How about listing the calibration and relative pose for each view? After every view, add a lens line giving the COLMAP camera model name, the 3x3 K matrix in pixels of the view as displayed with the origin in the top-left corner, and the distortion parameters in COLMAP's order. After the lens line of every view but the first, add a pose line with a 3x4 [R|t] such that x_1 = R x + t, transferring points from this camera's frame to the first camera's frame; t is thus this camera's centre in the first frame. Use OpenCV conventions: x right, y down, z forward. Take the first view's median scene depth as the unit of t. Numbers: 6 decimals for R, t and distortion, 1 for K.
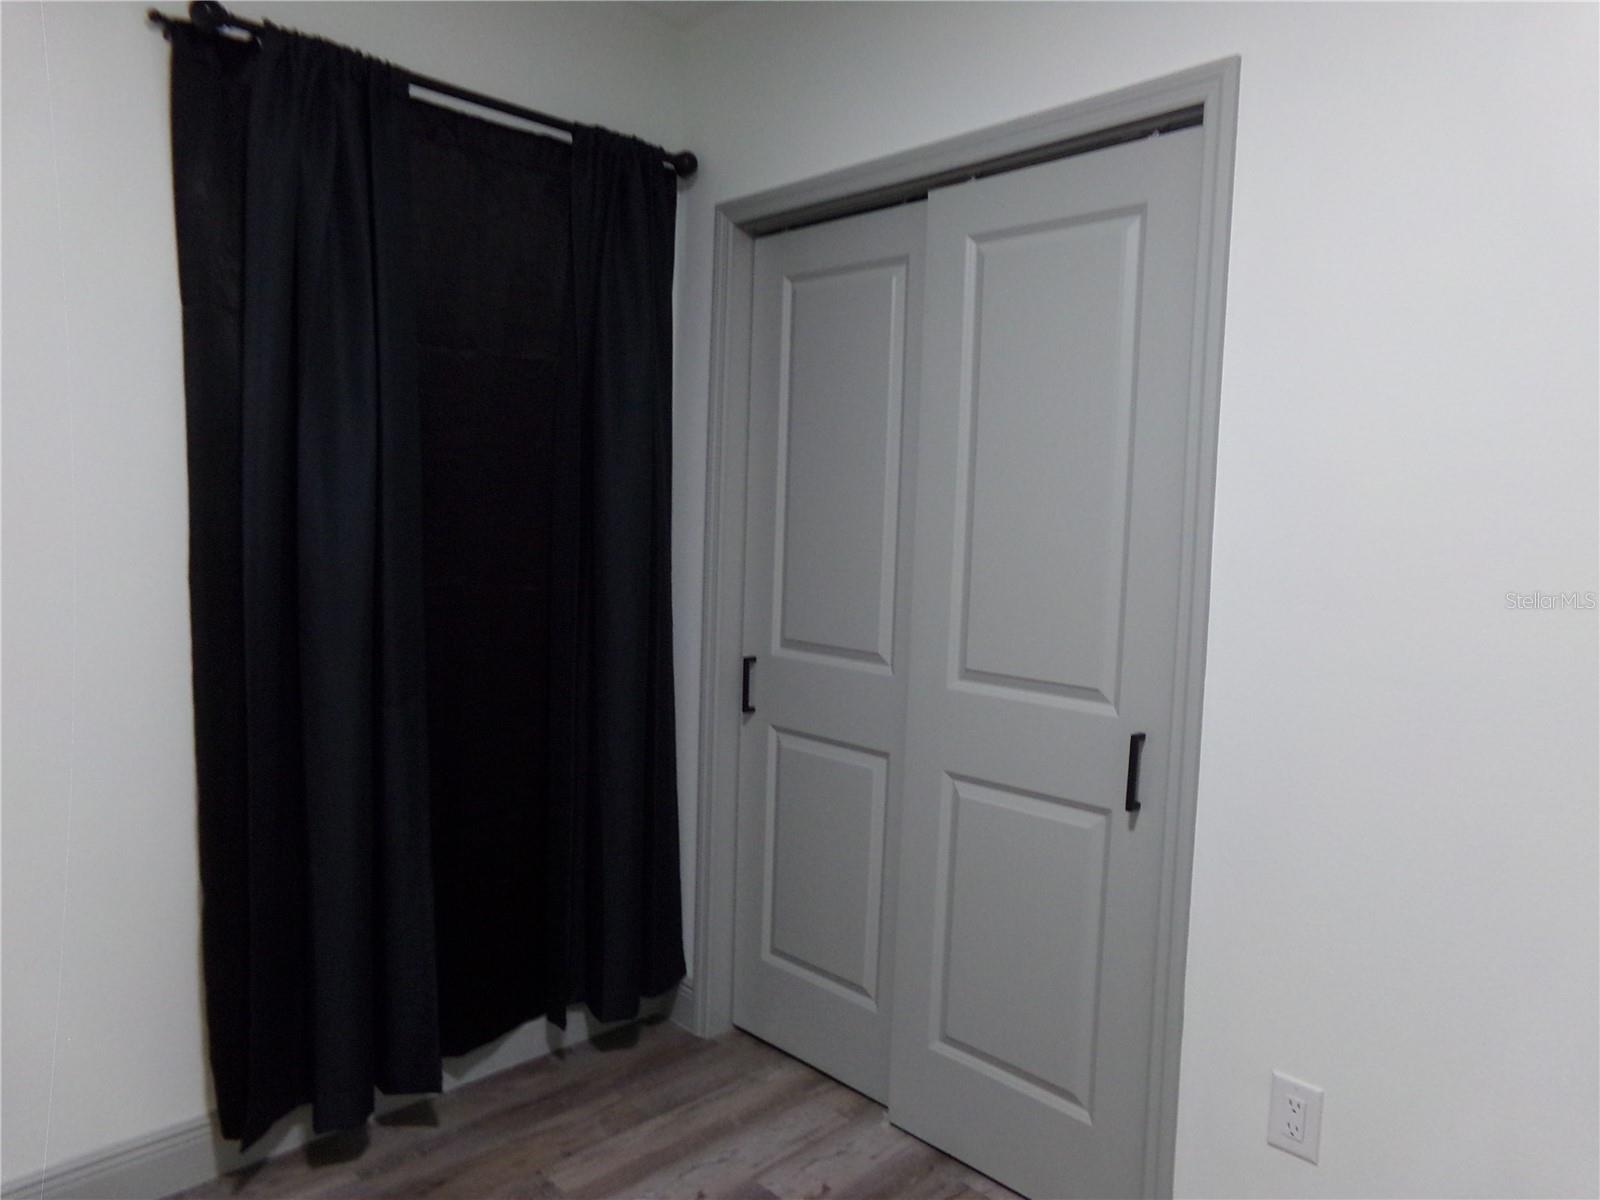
lens RADIAL K [[1091.1, 0, 800.0], [0, 1091.1, 600.0], [0, 0, 1]] dist [-0.100679, 0.116150]
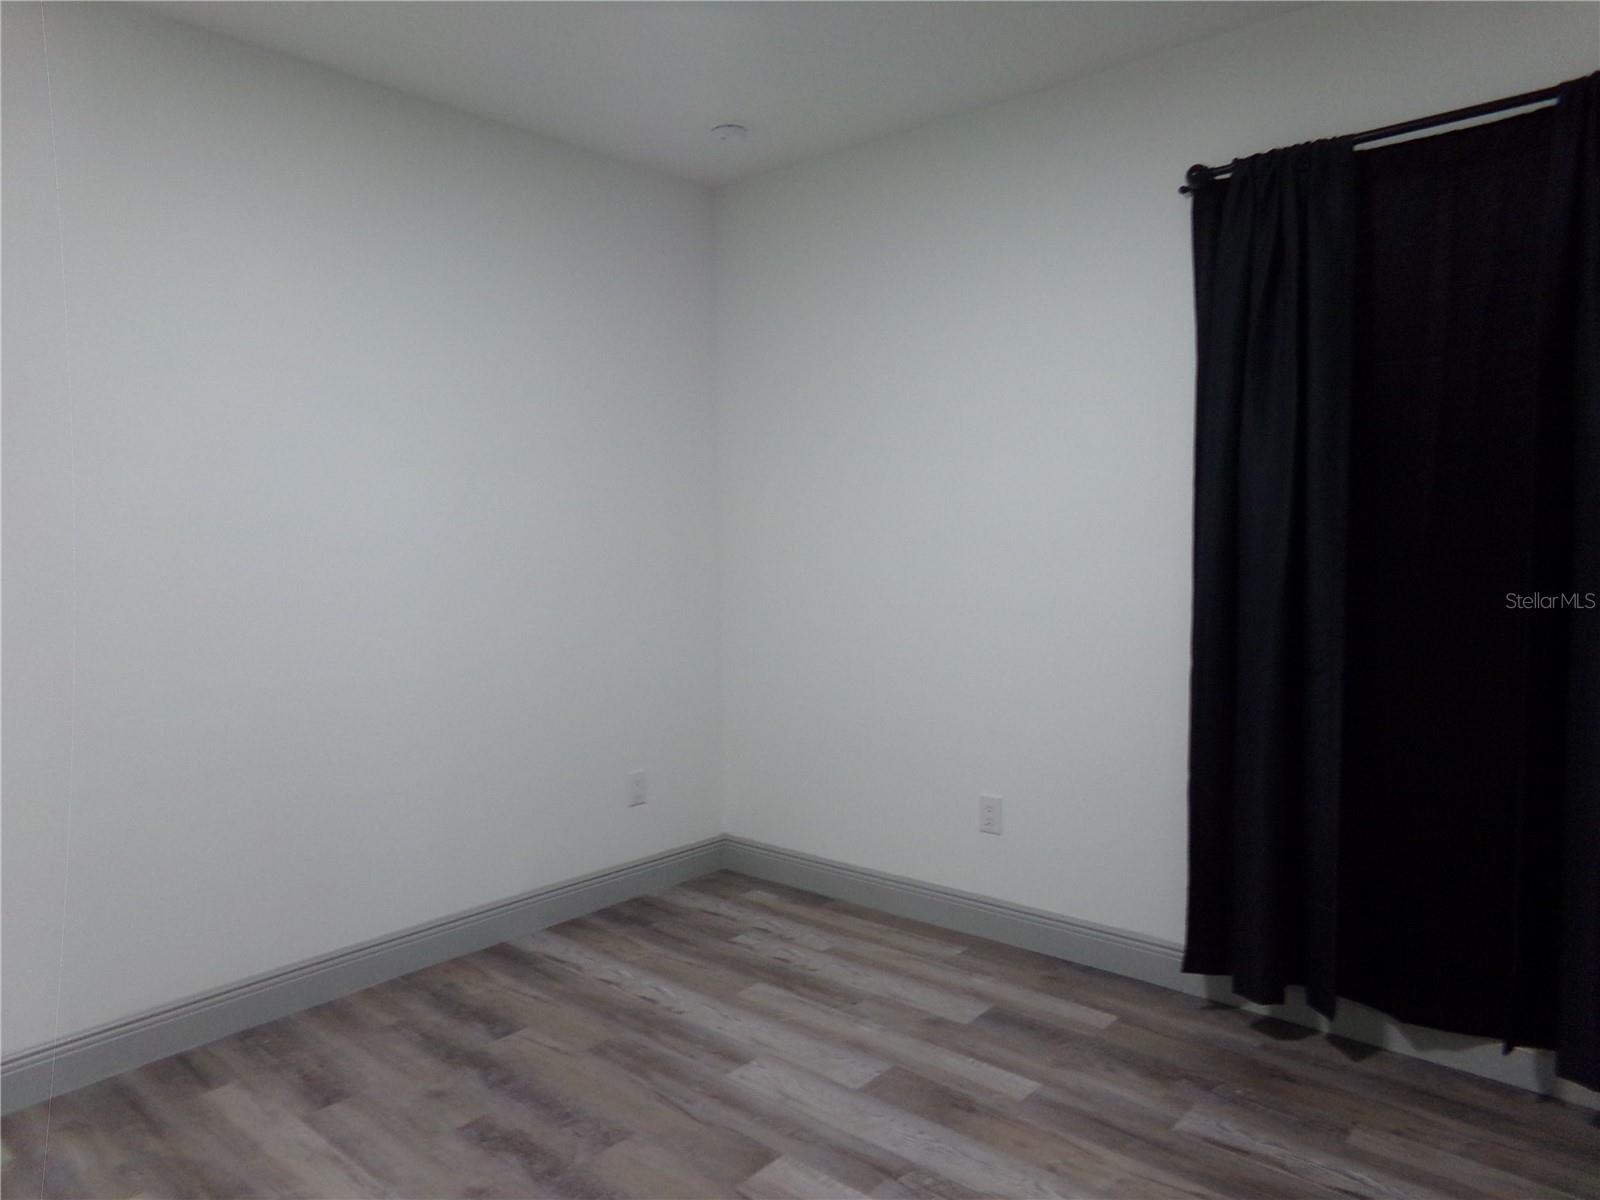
lens RADIAL K [[1091.1, 0, 800.0], [0, 1091.1, 600.0], [0, 0, 1]] dist [-0.100679, 0.116150]
pose [[0.072087, 0.035579, -0.996764, 0.711896], [-0.060989, 0.997651, 0.031200, 0.012727], [0.995532, 0.058543, 0.074087, 0.313761]]
